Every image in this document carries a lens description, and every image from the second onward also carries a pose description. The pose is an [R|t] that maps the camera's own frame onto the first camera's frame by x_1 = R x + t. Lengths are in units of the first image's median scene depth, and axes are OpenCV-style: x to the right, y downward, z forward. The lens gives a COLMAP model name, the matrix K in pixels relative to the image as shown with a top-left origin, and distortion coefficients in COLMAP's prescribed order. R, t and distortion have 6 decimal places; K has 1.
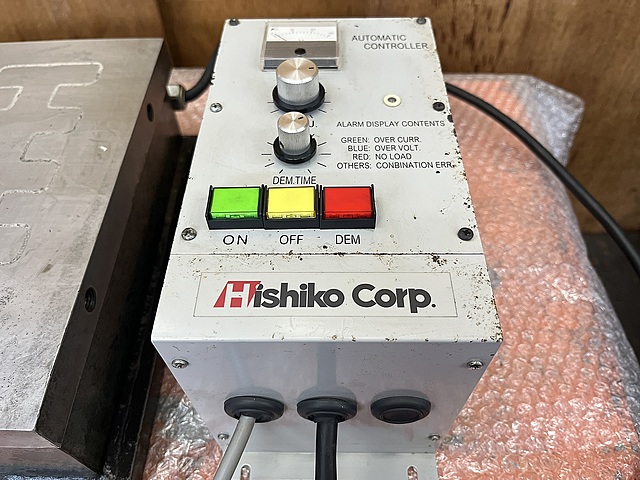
lens RADIAL K [[491.0, 0, 320.0], [0, 491.0, 240.0], [0, 0, 1]] dist [0.054570, -0.094427]
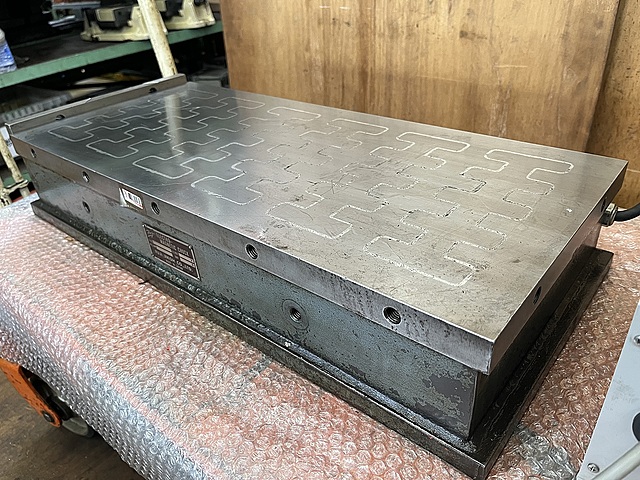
lens RADIAL K [[491.0, 0, 320.0], [0, 491.0, 240.0], [0, 0, 1]] dist [0.054570, -0.094427]
pose [[0.760177, 0.306633, -0.572807, -0.189702], [-0.481988, 0.857341, -0.180702, 0.442843], [0.435682, 0.413452, 0.799524, -0.267180]]
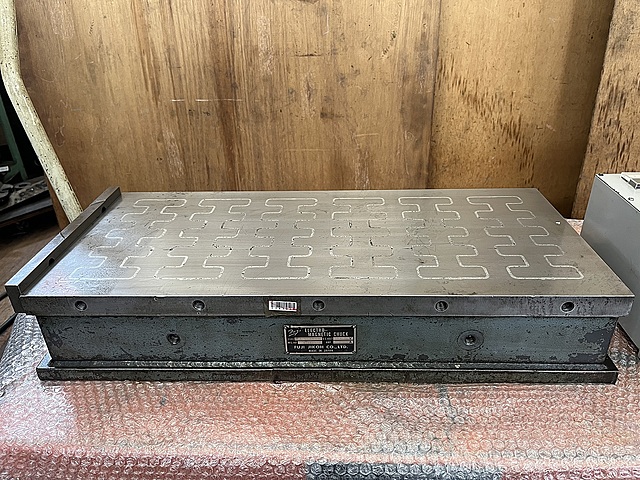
lens RADIAL K [[491.0, 0, 320.0], [0, 491.0, 240.0], [0, 0, 1]] dist [0.054570, -0.094427]
pose [[0.998968, 0.004245, -0.045220, -1.482111], [-0.022901, 0.906877, -0.420772, 0.884934], [0.039222, 0.421373, 0.906039, -1.041876]]
